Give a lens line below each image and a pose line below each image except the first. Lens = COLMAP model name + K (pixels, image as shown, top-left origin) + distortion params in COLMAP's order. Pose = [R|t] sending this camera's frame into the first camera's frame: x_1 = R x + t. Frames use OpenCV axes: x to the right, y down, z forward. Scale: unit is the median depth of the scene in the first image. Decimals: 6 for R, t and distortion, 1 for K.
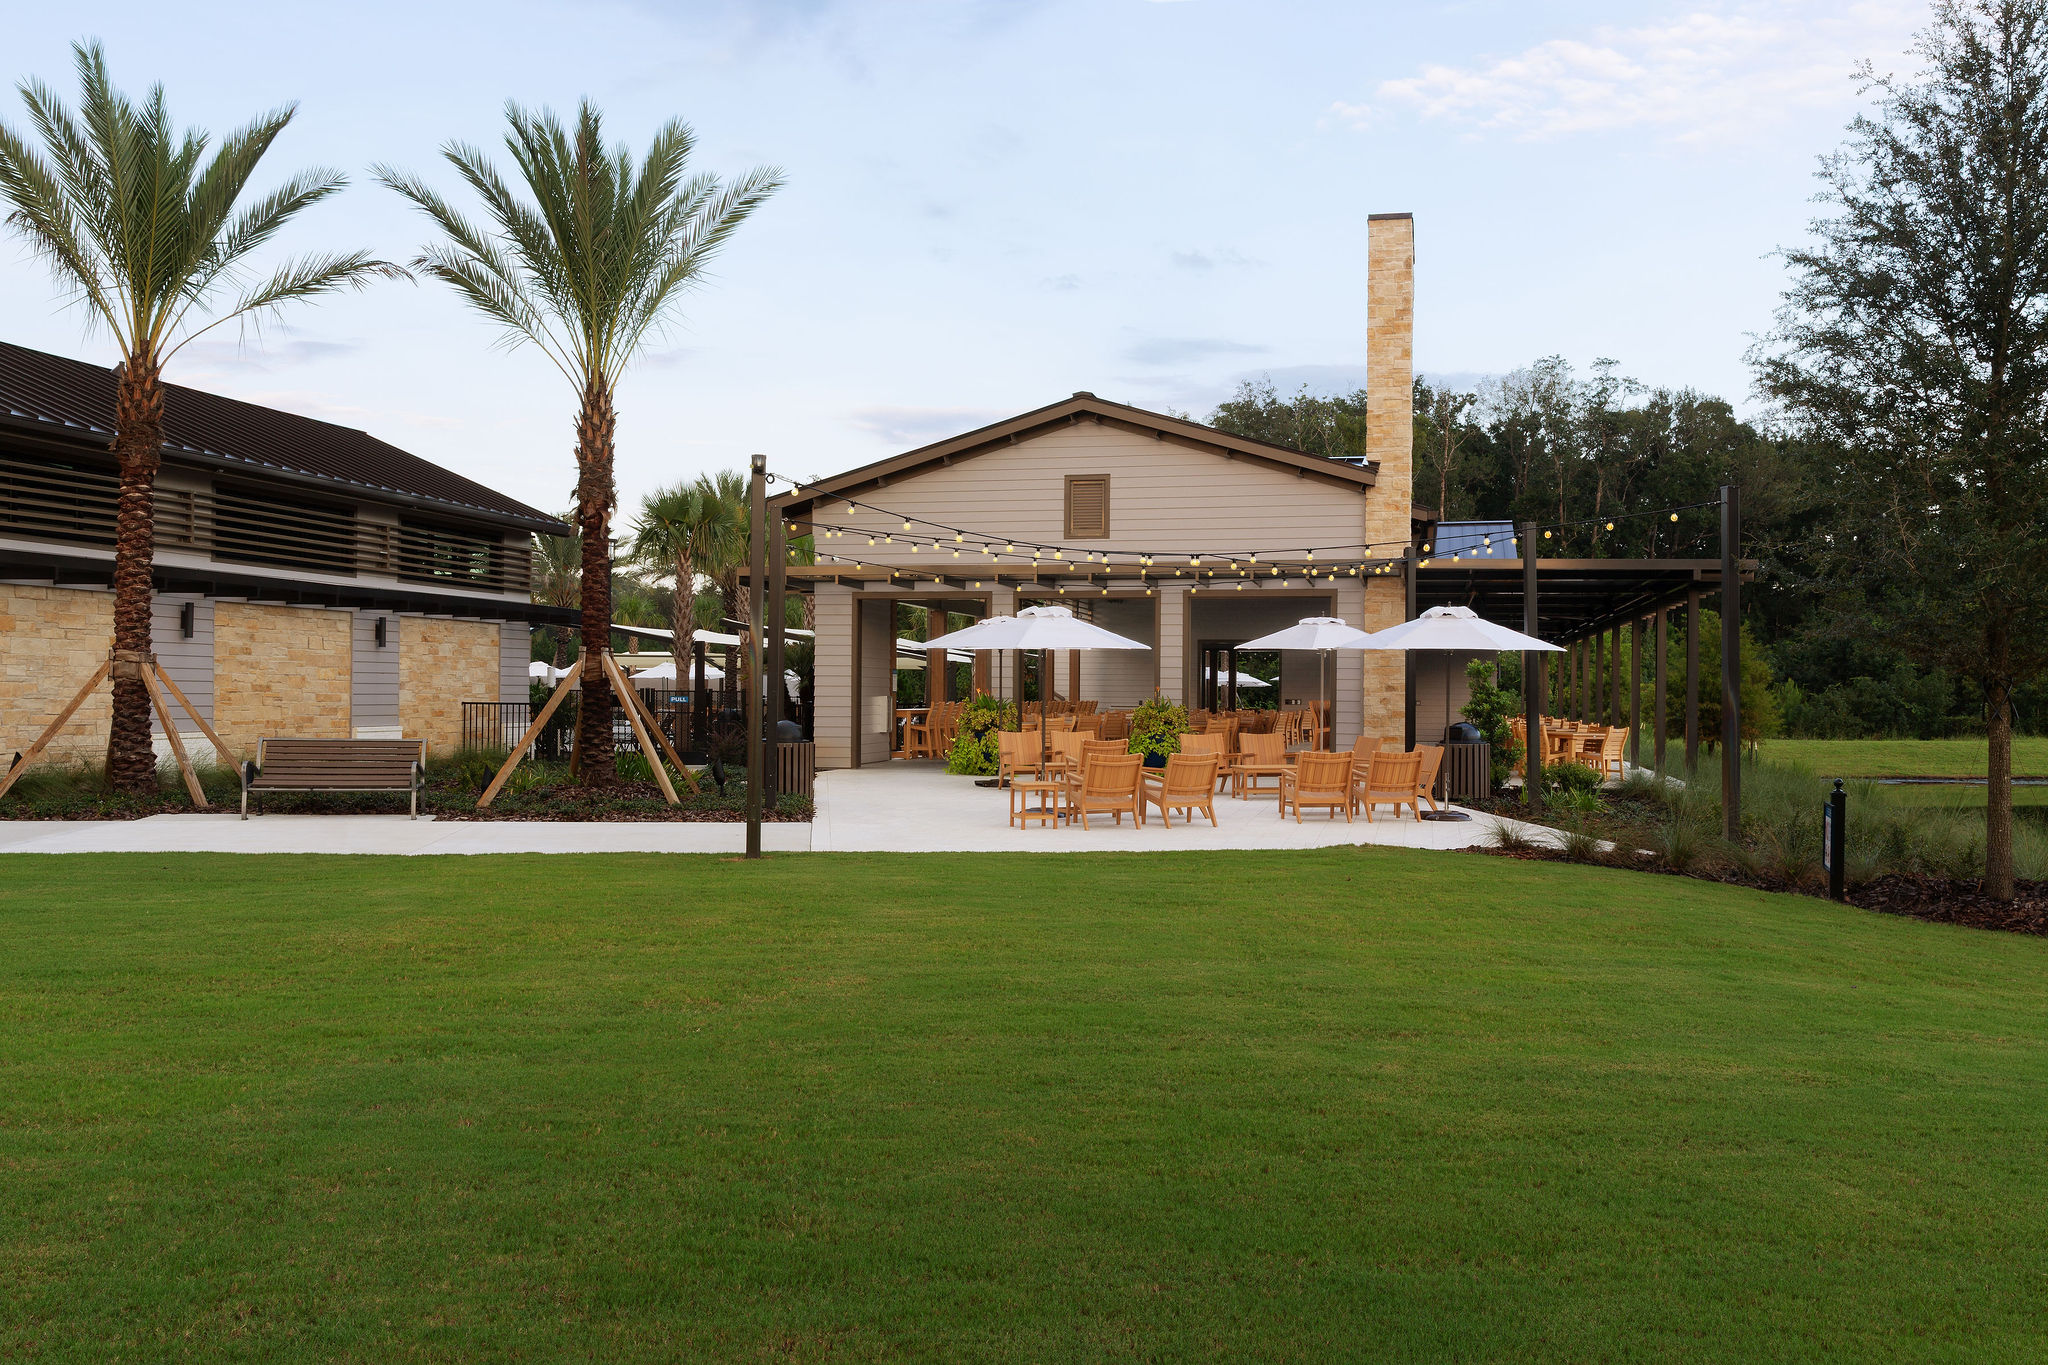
lens RADIAL K [[1788.0, 0, 1019.4], [0, 1788.0, 669.9], [0, 0, 1]] dist [-0.053091, 0.000743]
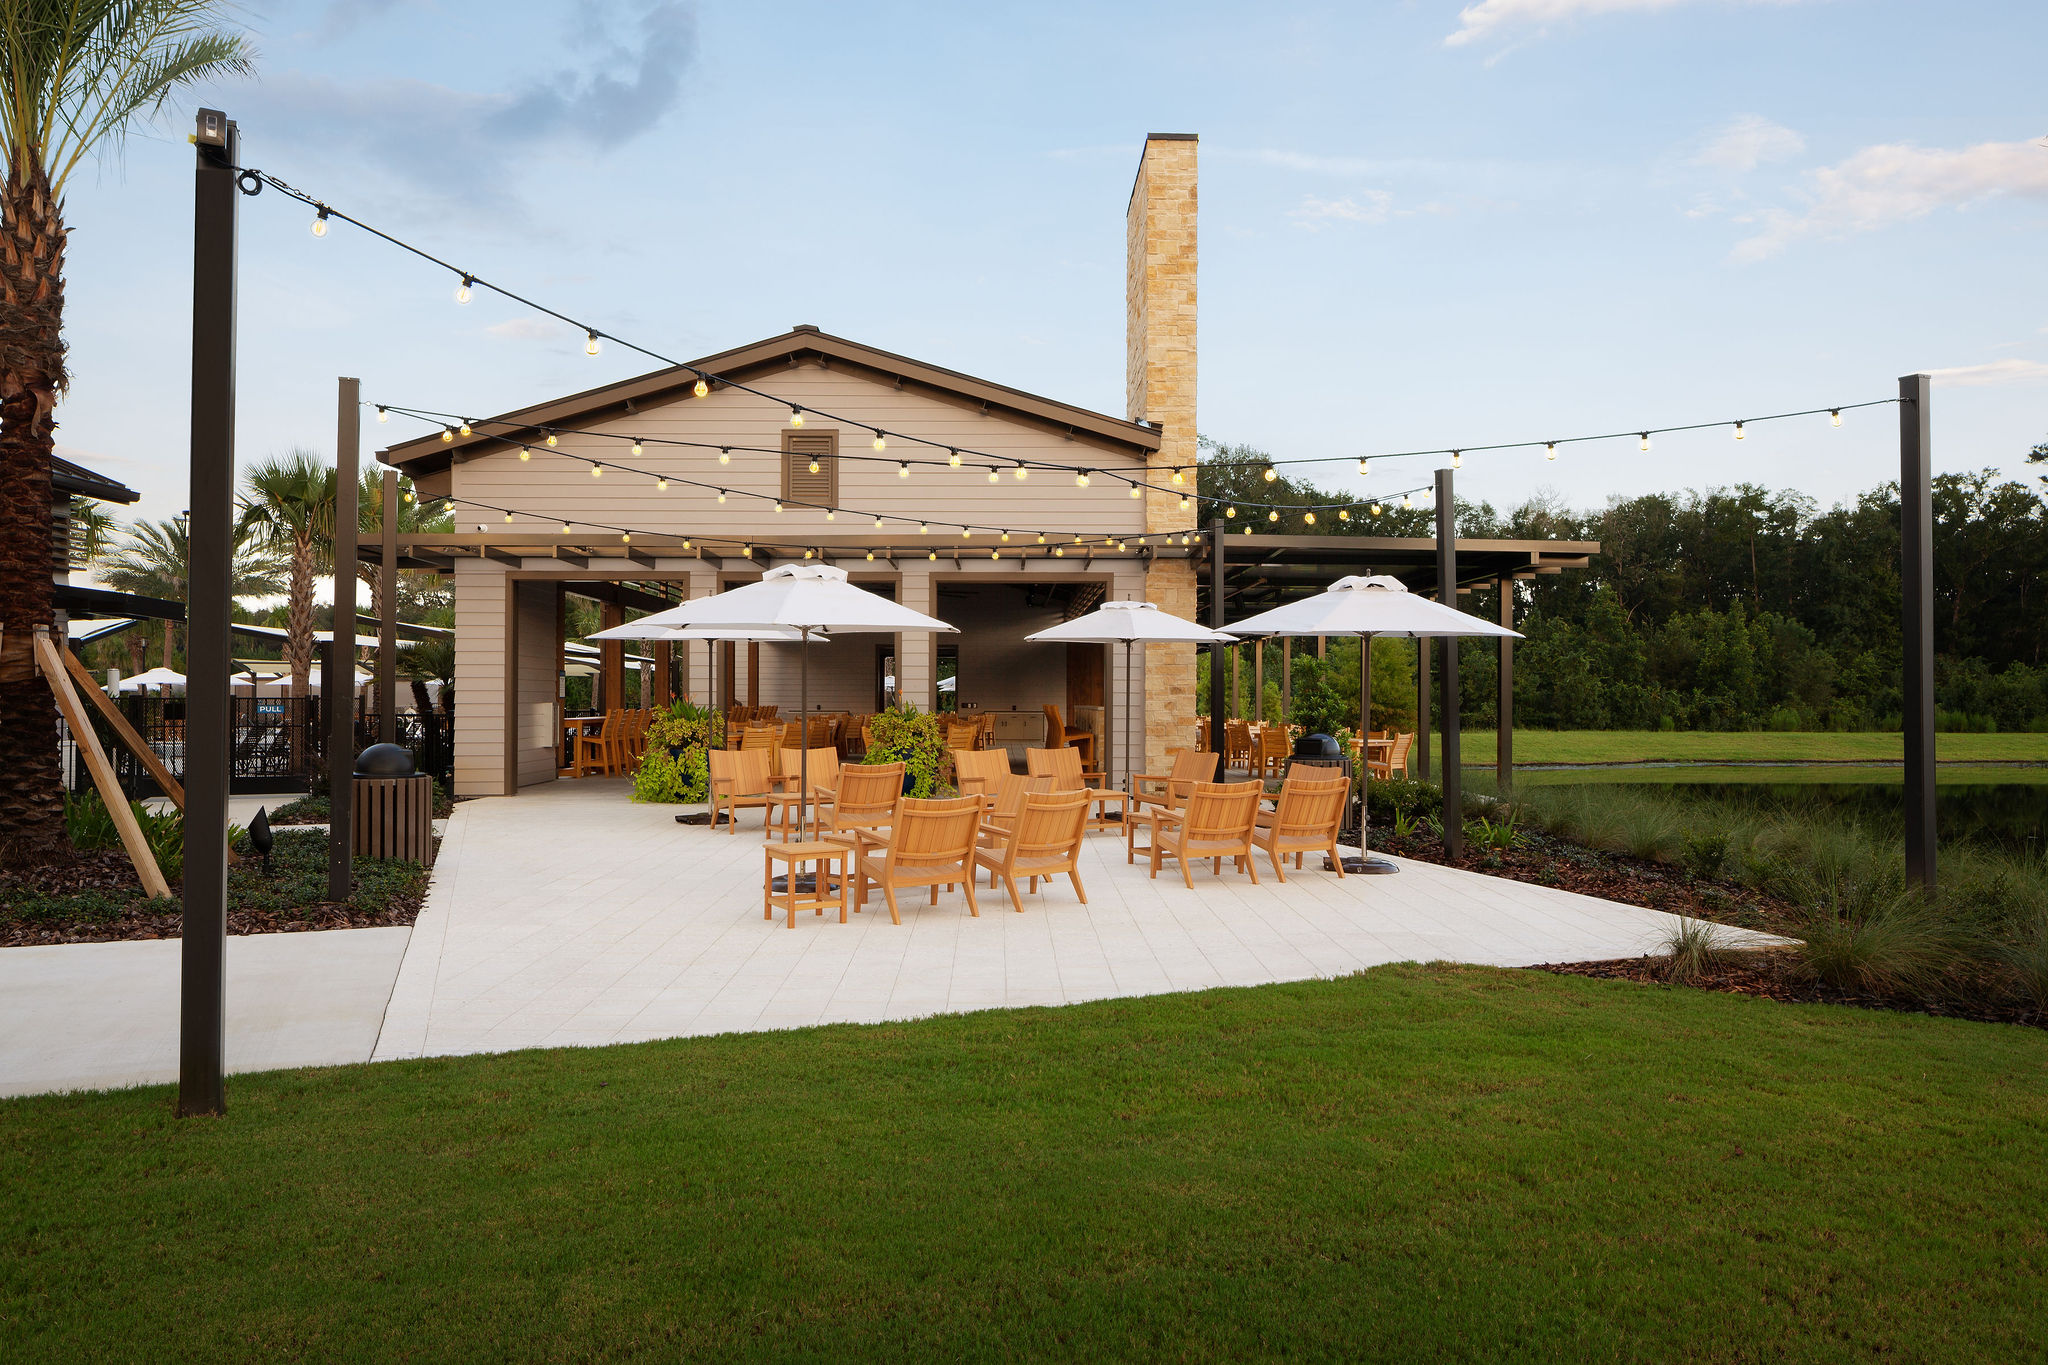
lens RADIAL K [[1364.7, 0, 1021.5], [0, 1364.7, 692.3], [0, 0, 1]] dist [-0.021774, 0.000448]
pose [[0.967294, -0.004087, 0.253624, -0.027596], [0.001787, 0.999955, 0.009299, 0.004896], [-0.253651, -0.008541, 0.967258, 0.386826]]
